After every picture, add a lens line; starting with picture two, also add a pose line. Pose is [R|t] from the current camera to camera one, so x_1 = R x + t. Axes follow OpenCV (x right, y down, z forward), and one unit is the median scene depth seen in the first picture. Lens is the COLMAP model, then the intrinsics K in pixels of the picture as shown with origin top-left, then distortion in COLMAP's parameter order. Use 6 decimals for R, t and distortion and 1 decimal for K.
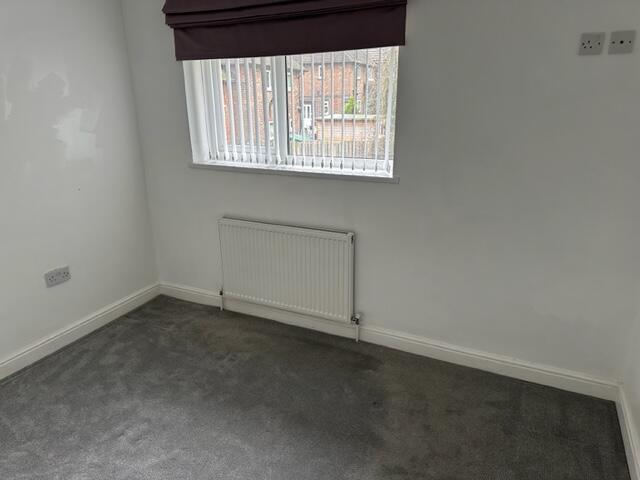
lens RADIAL K [[441.6, 0, 321.6], [0, 441.6, 241.8], [0, 0, 1]] dist [0.010315, -0.000614]
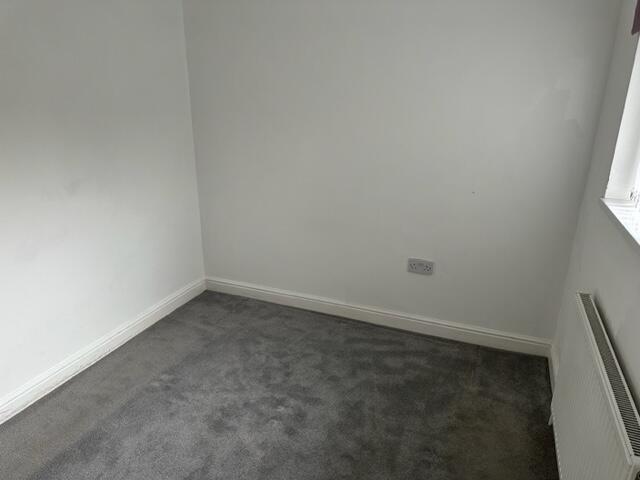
lens RADIAL K [[441.6, 0, 322.1], [0, 441.6, 238.5], [0, 0, 1]] dist [0.010315, -0.000614]
pose [[0.062855, 0.335729, -0.939859, 0.324161], [-0.323612, 0.897697, 0.299025, -0.212419], [0.944100, 0.285354, 0.165070, 0.611596]]
